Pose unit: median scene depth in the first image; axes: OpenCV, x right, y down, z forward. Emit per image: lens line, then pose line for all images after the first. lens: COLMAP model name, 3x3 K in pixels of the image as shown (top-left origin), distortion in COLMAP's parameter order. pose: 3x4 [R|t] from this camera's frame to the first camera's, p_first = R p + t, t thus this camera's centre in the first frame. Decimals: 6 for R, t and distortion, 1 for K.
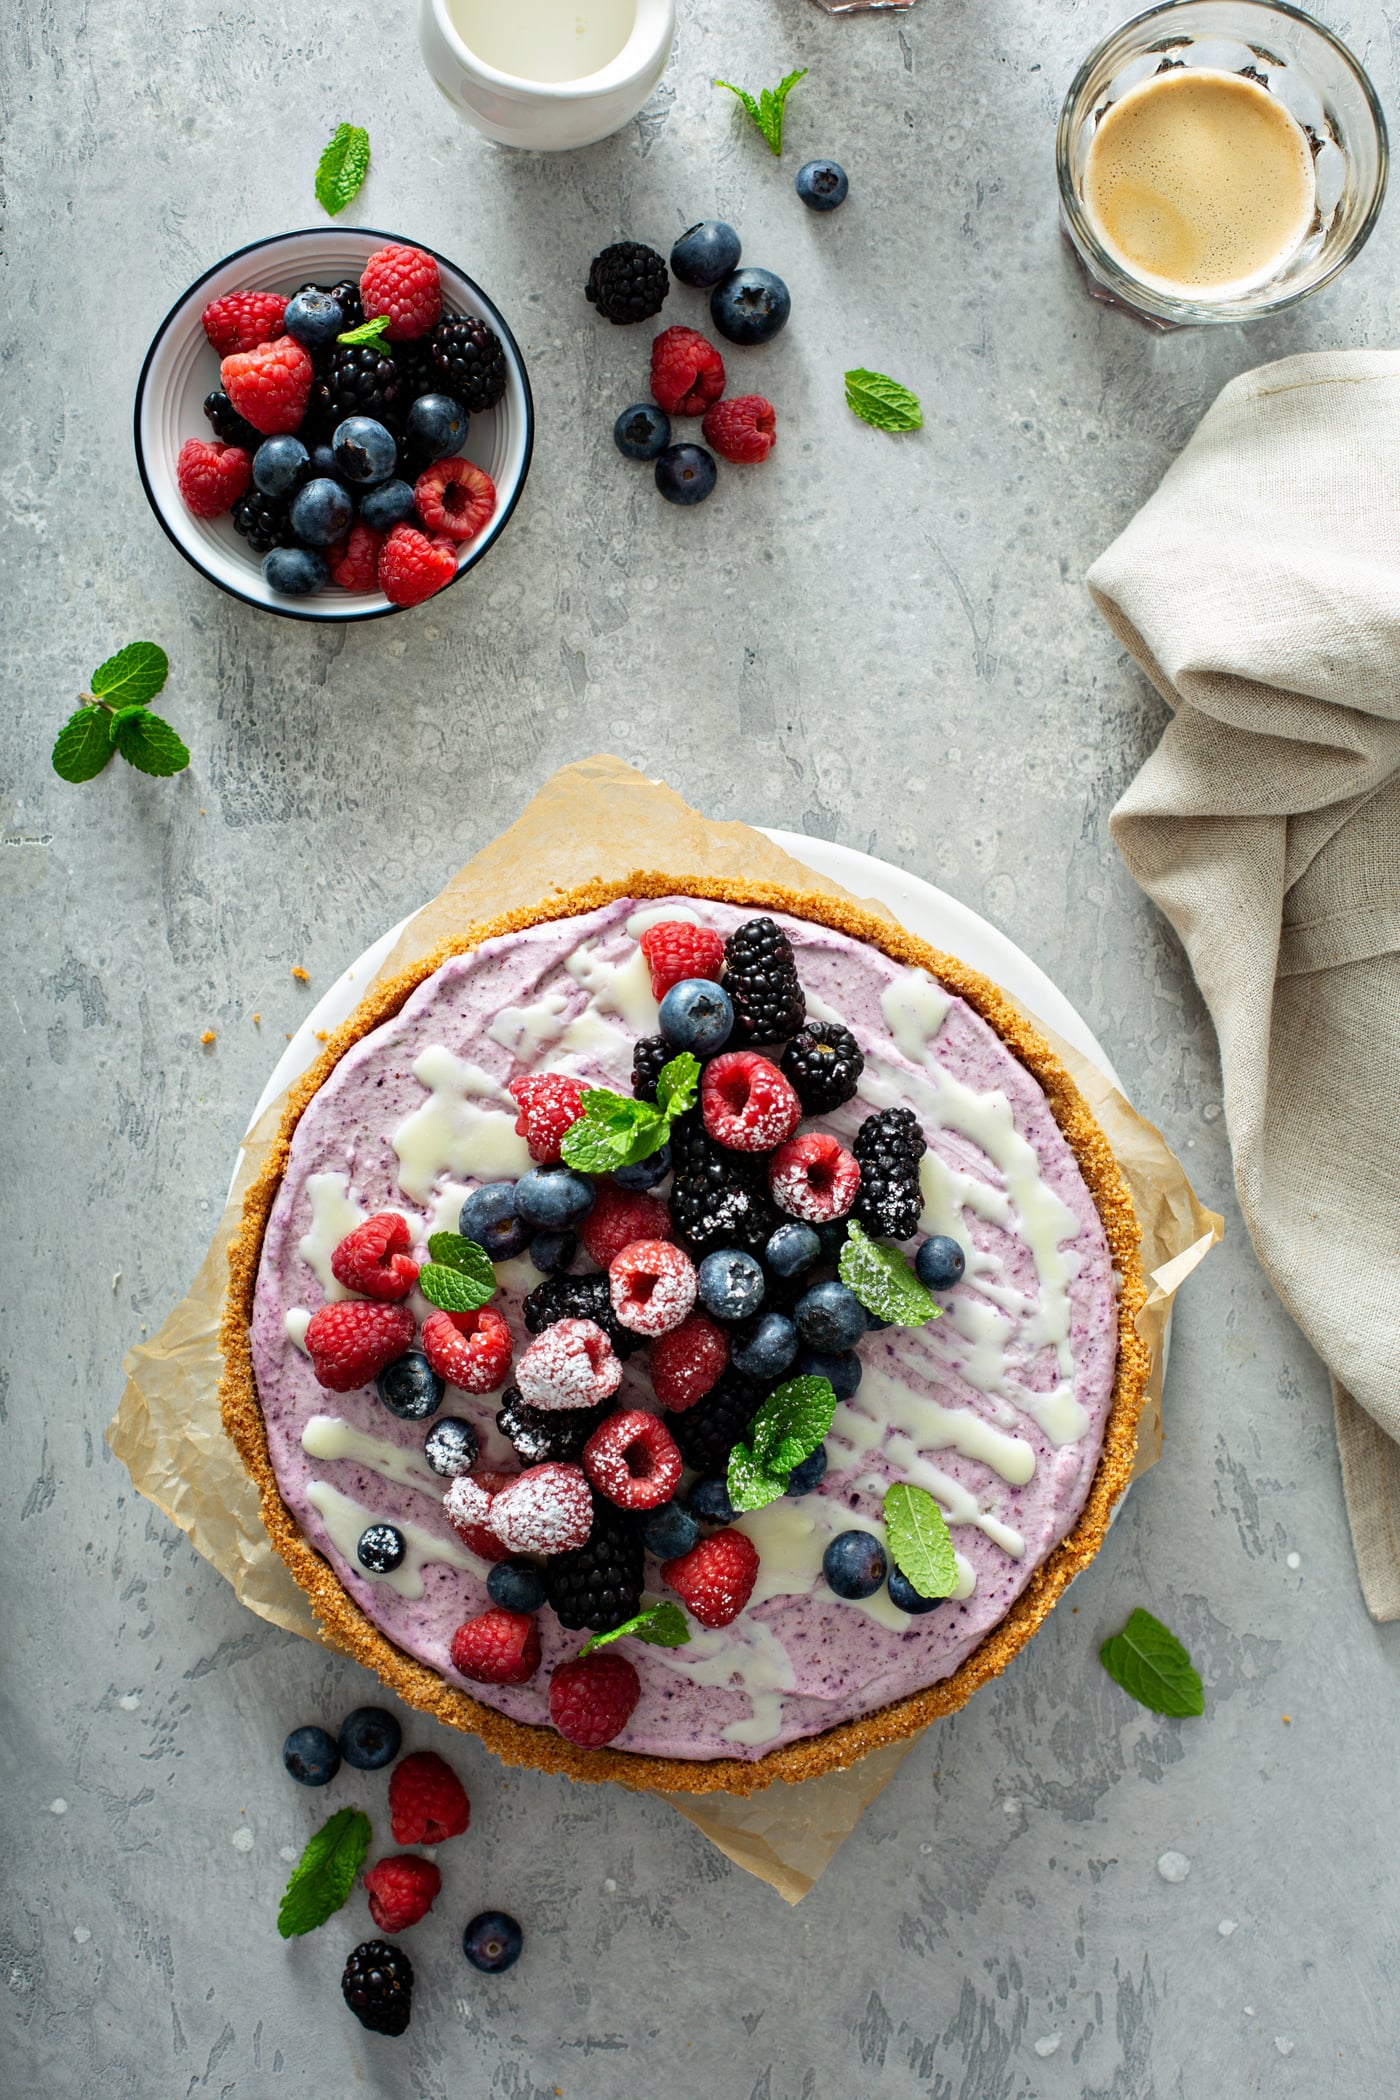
lens RADIAL K [[3286.2, 0, 696.4], [0, 3286.2, 1054.3], [0, 0, 1]] dist [-0.192106, 0.000000]
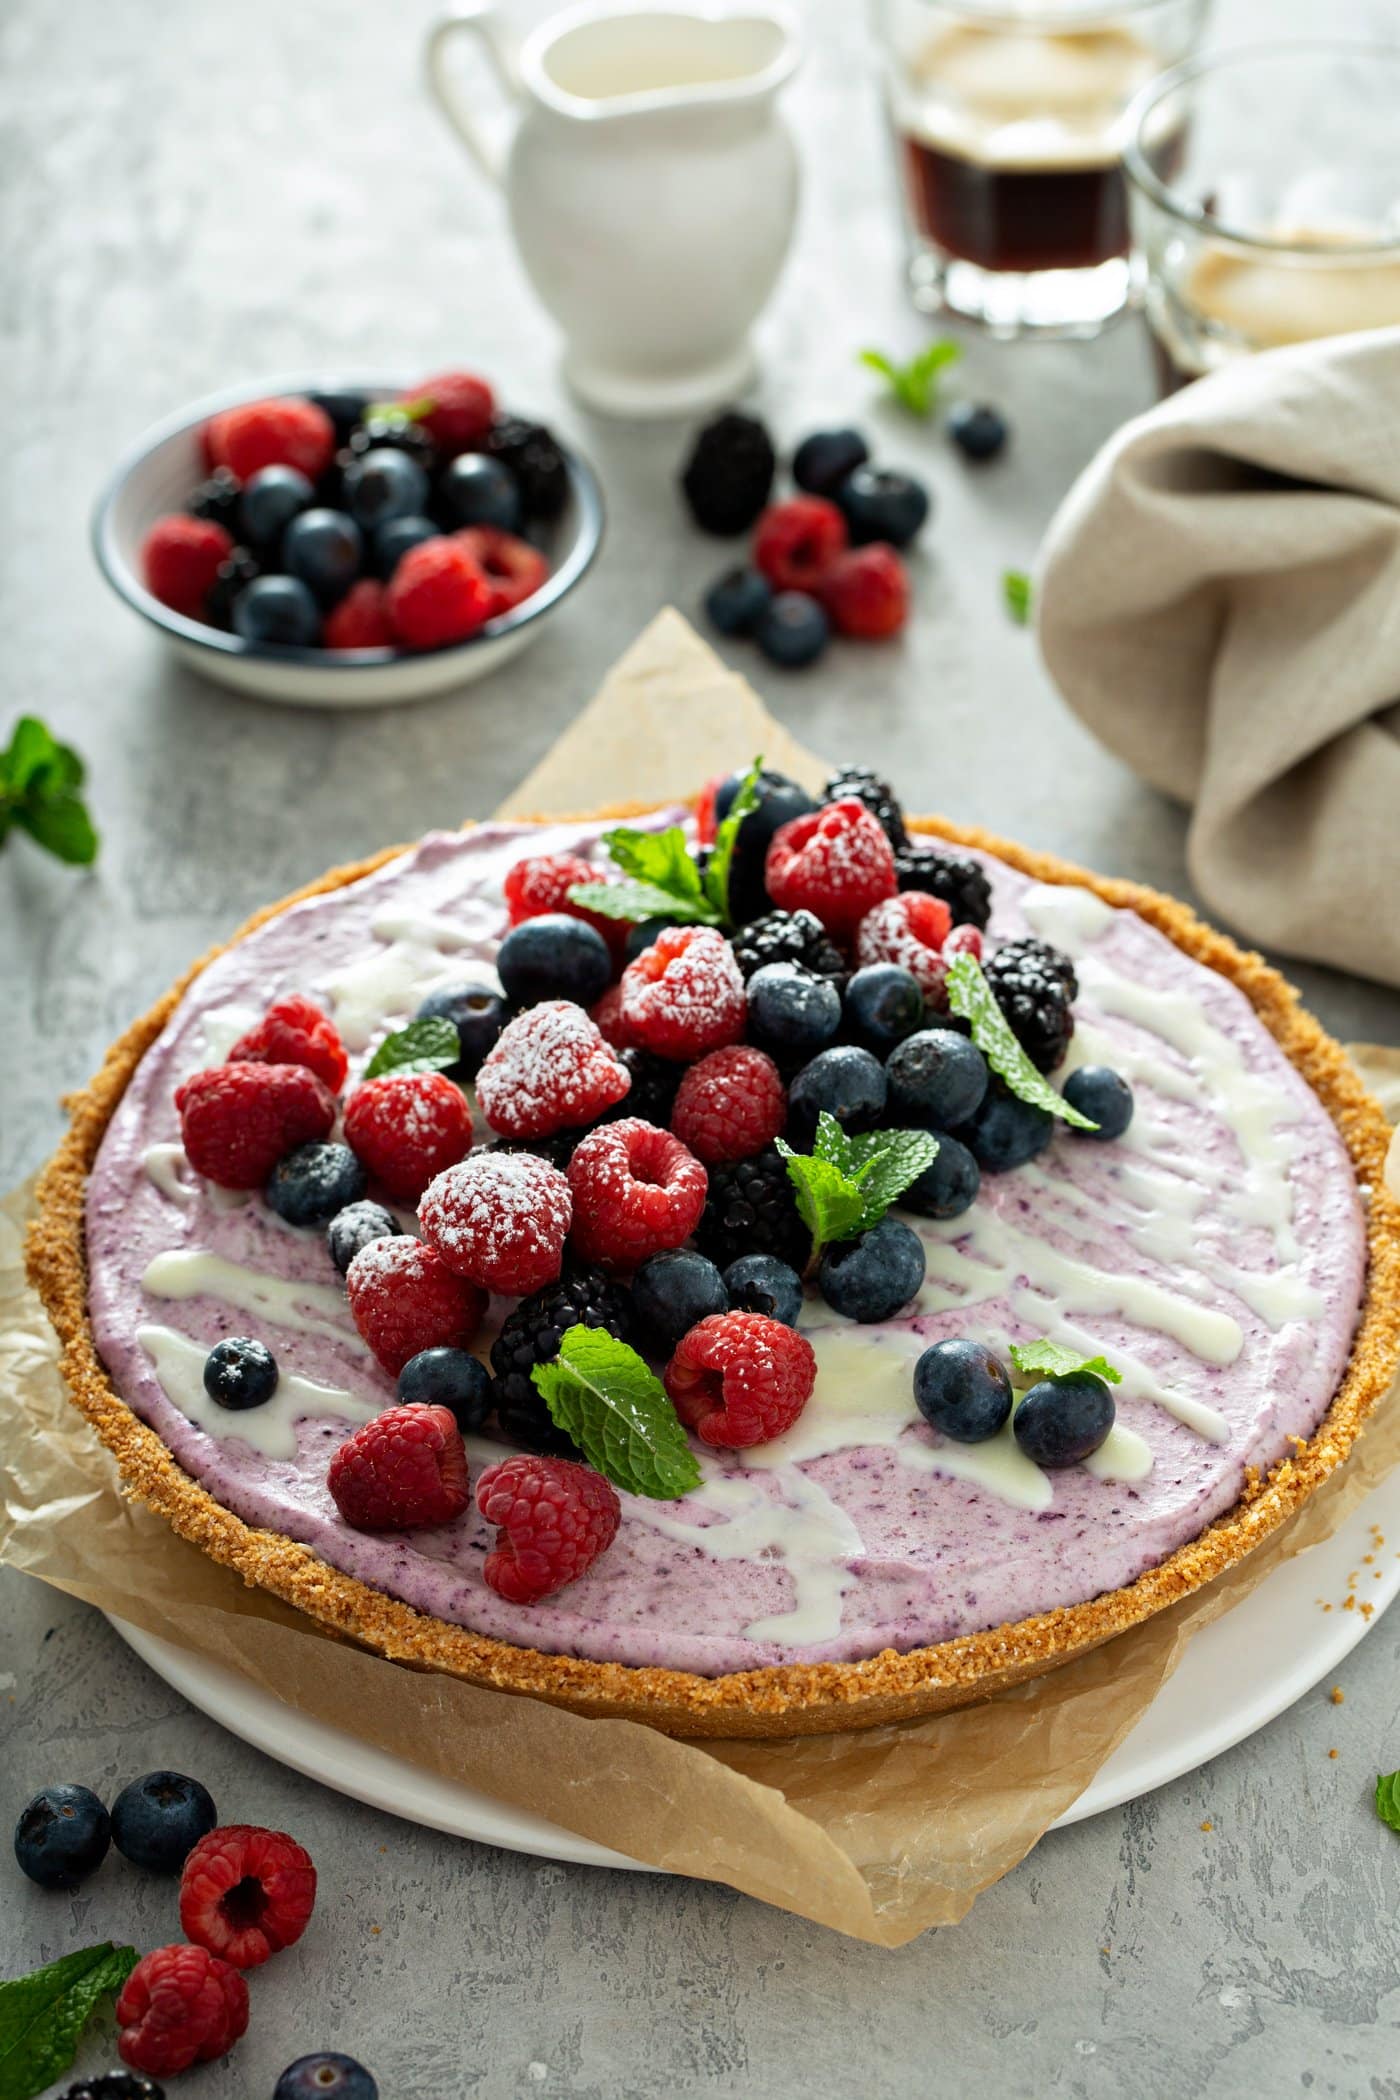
lens RADIAL K [[6500.7, 0, 706.6], [0, 6500.7, 1046.2], [0, 0, 1]] dist [0.145208, 0.000000]
pose [[0.998055, 0.027973, -0.055720, 0.064702], [-0.061578, 0.582235, -0.810685, 1.117762], [0.009765, 0.812539, 0.582825, 0.180280]]
